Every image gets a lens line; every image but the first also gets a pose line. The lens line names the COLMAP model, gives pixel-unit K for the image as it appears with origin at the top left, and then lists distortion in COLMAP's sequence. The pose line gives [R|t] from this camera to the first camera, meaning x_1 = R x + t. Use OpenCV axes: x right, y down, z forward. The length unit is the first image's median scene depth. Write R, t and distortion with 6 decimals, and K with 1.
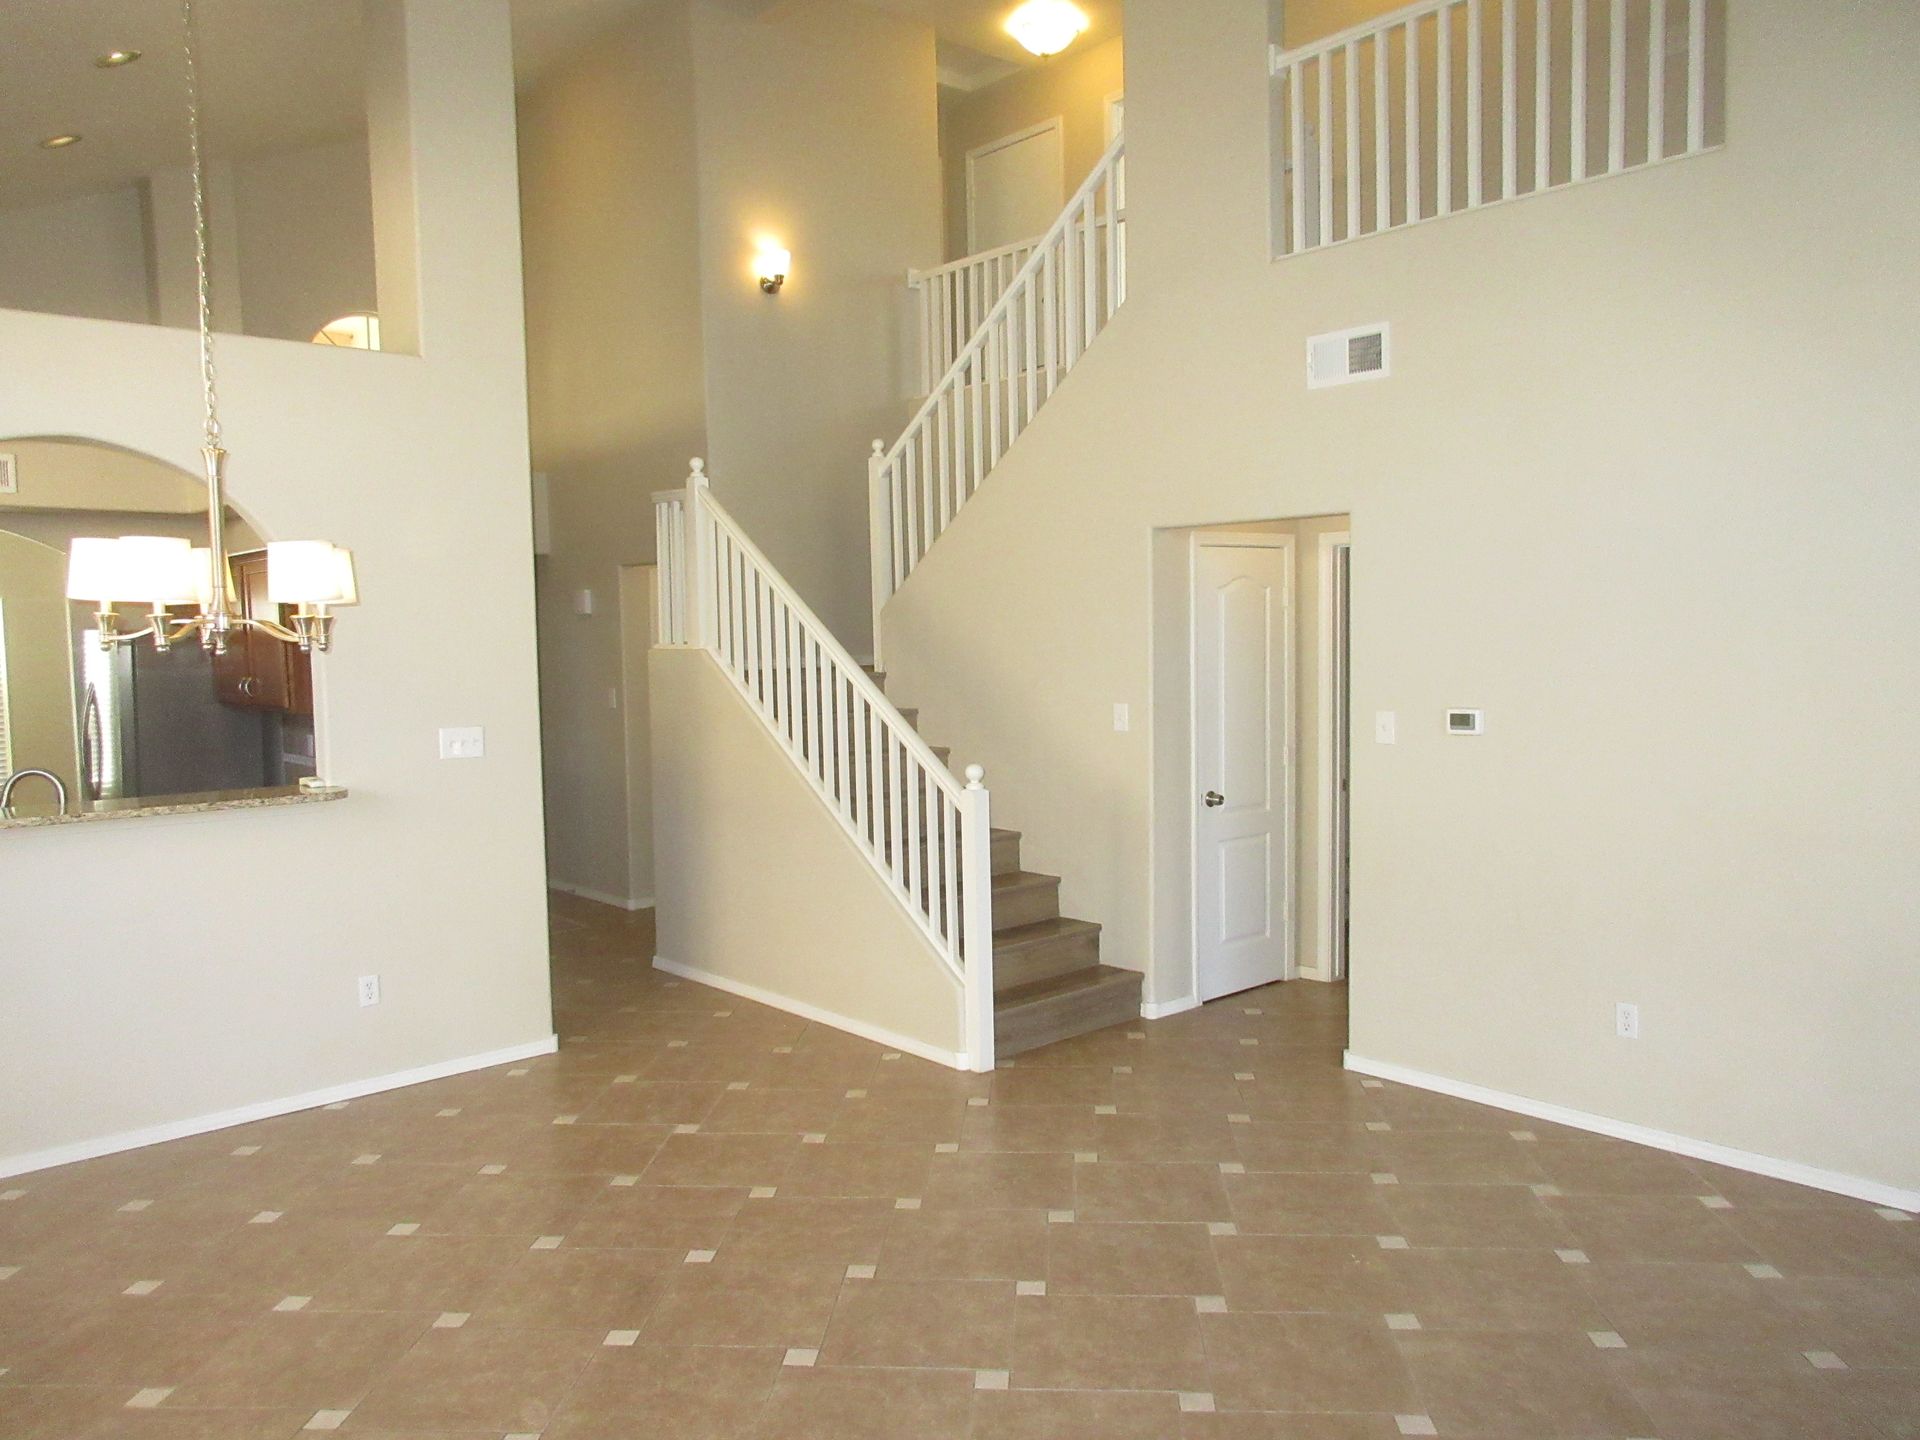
lens RADIAL K [[1434.7, 0, 972.4], [0, 1434.7, 731.4], [0, 0, 1]] dist [0.001273, -0.002861]
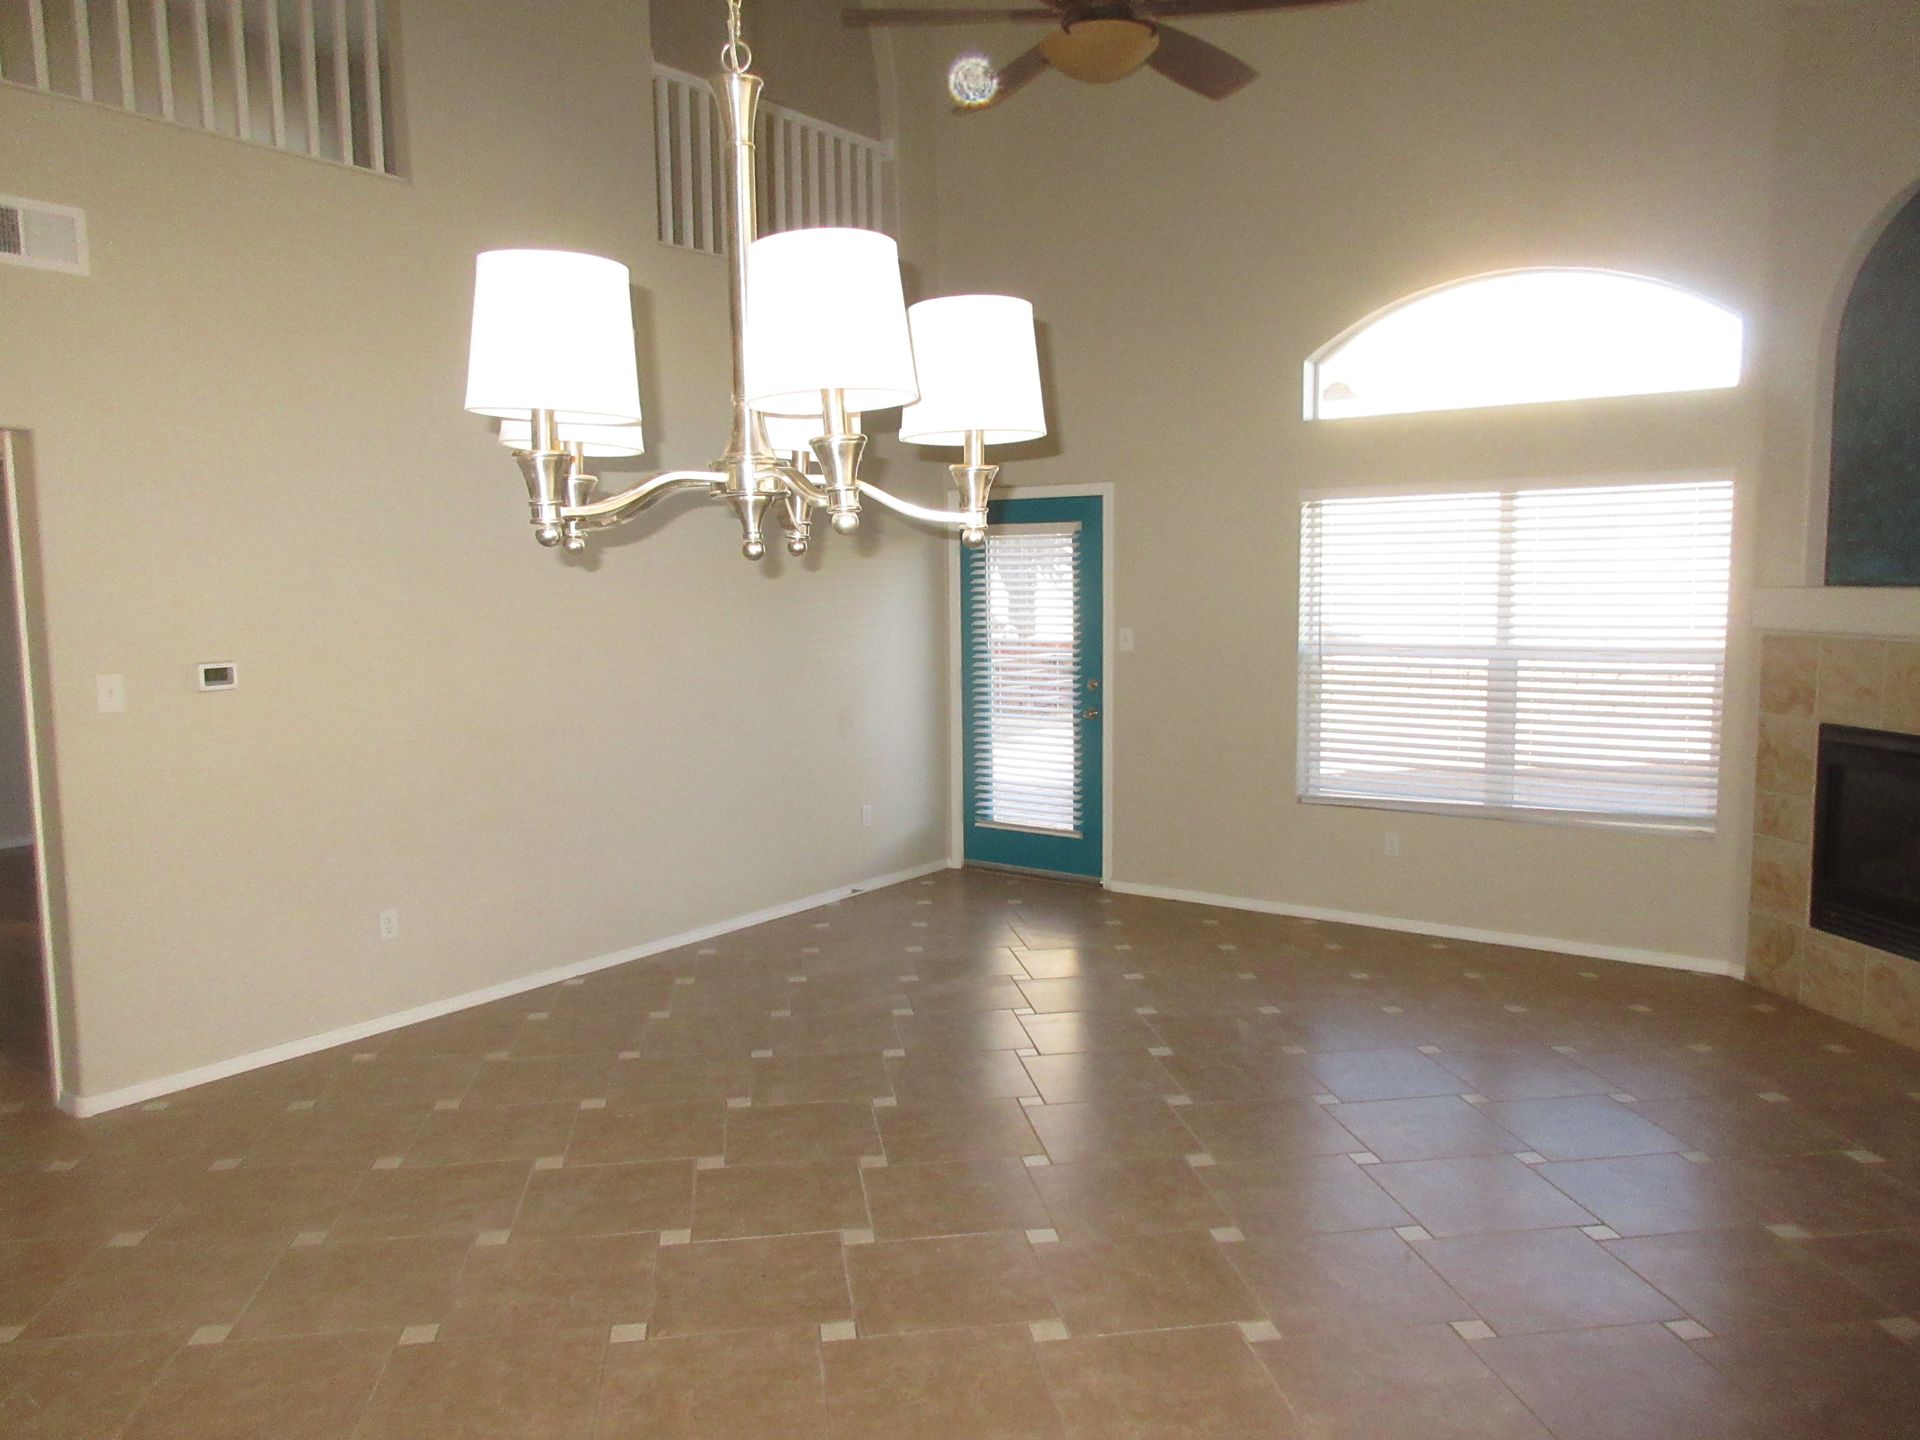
lens RADIAL K [[1434.7, 0, 960.4], [0, 1434.7, 724.8], [0, 0, 1]] dist [0.001273, -0.002861]
pose [[-0.214419, -0.079544, 0.973497, -0.809441], [0.085442, 0.991330, 0.099821, -0.032991], [-0.972997, 0.104581, -0.205764, 0.856694]]
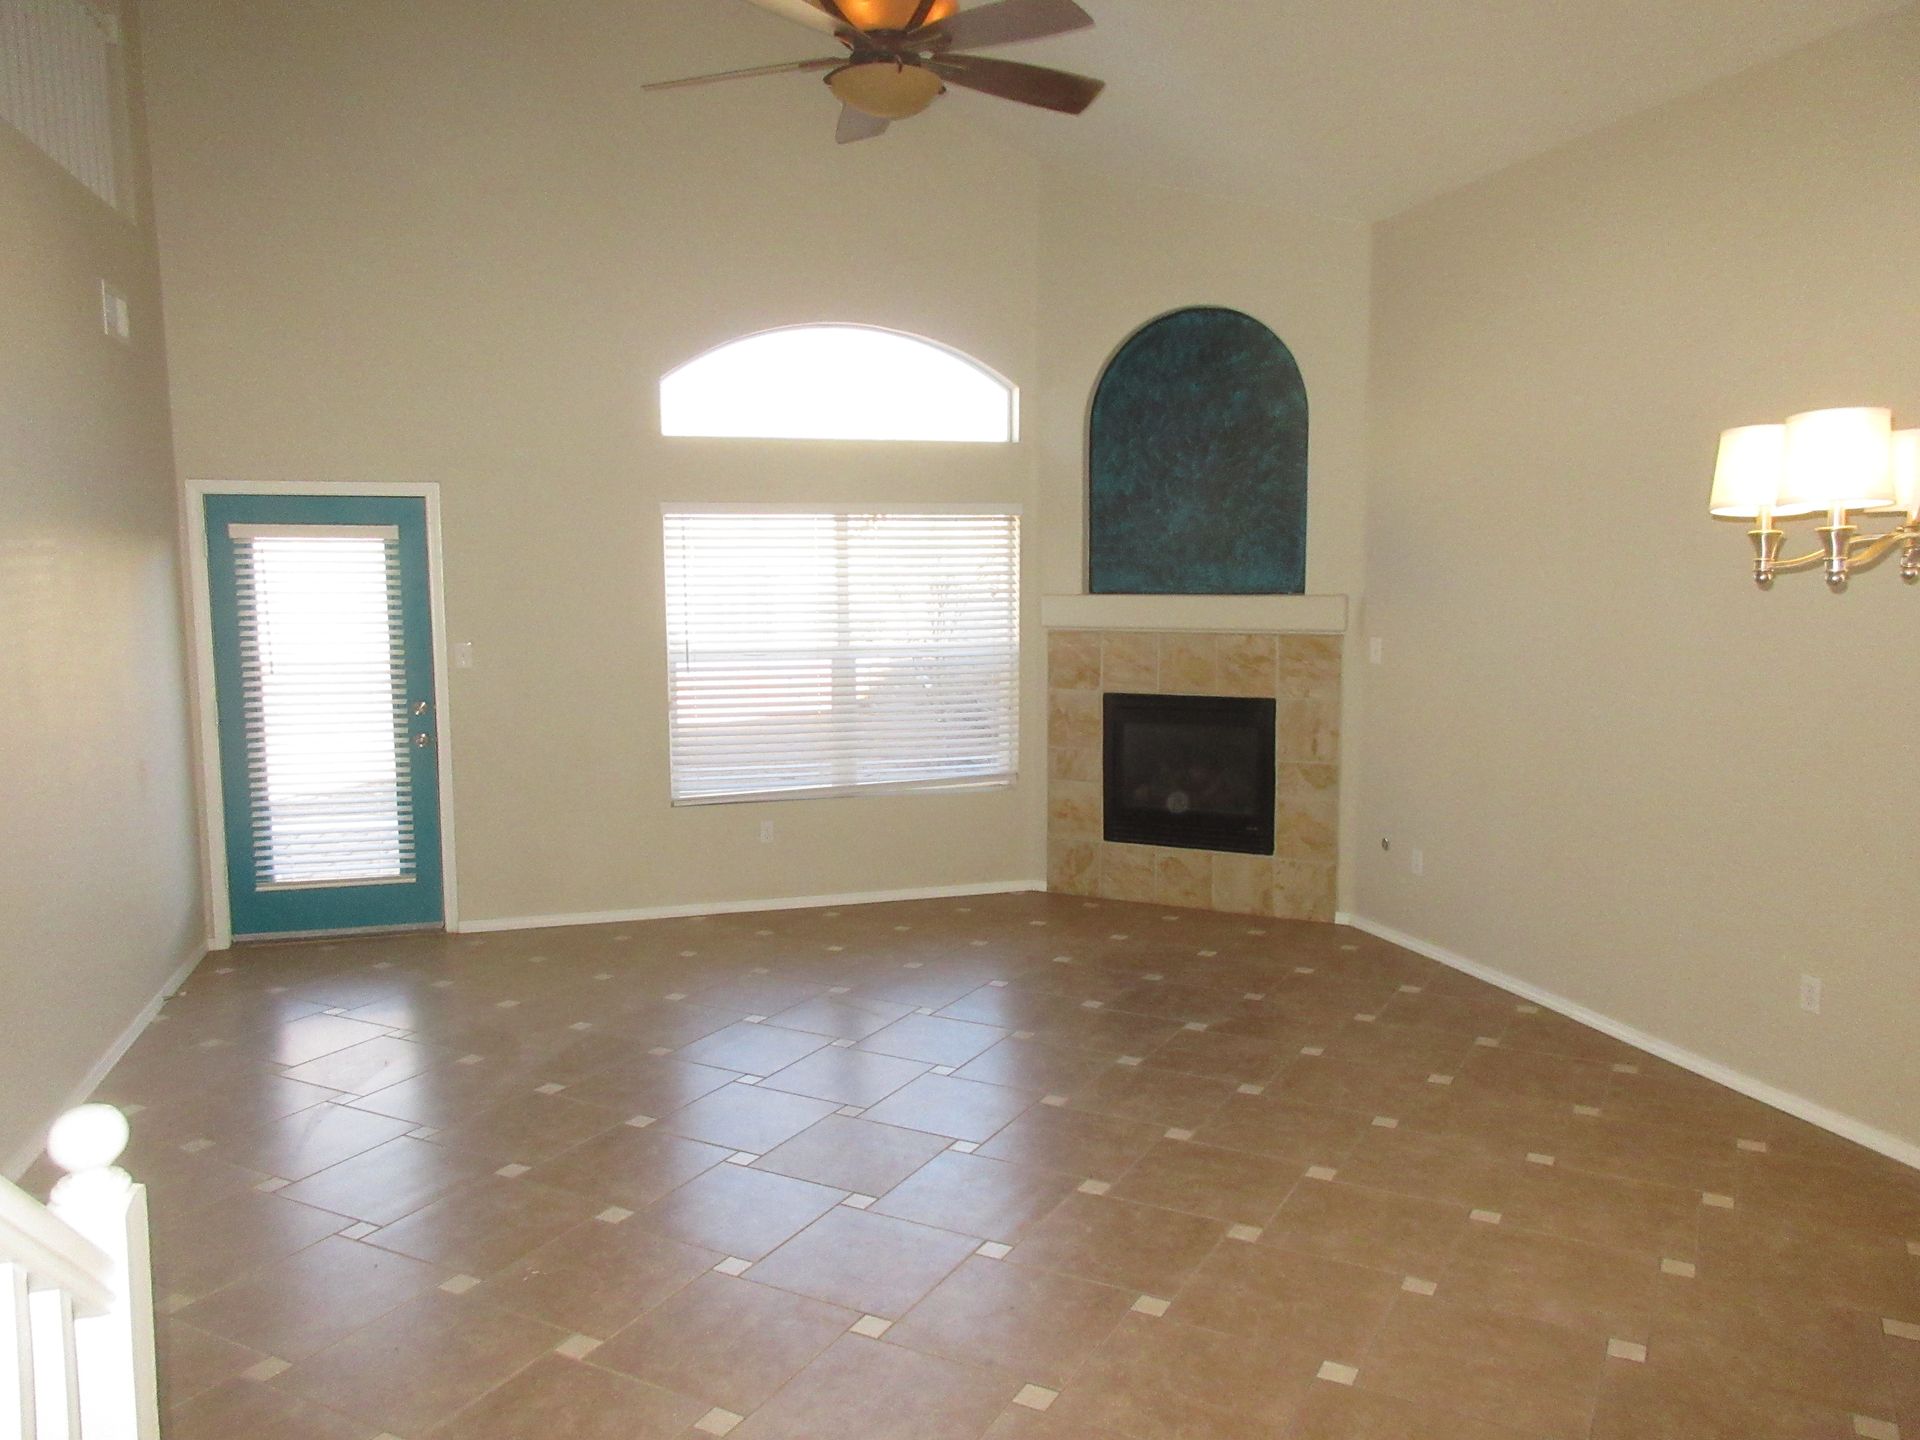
lens RADIAL K [[1434.7, 0, 969.1], [0, 1434.7, 707.4], [0, 0, 1]] dist [0.001273, -0.002861]
pose [[-0.909697, -0.016467, 0.414945, -0.325891], [0.051917, 0.986864, 0.152983, -0.102009], [-0.412014, 0.160711, -0.896893, 1.492886]]
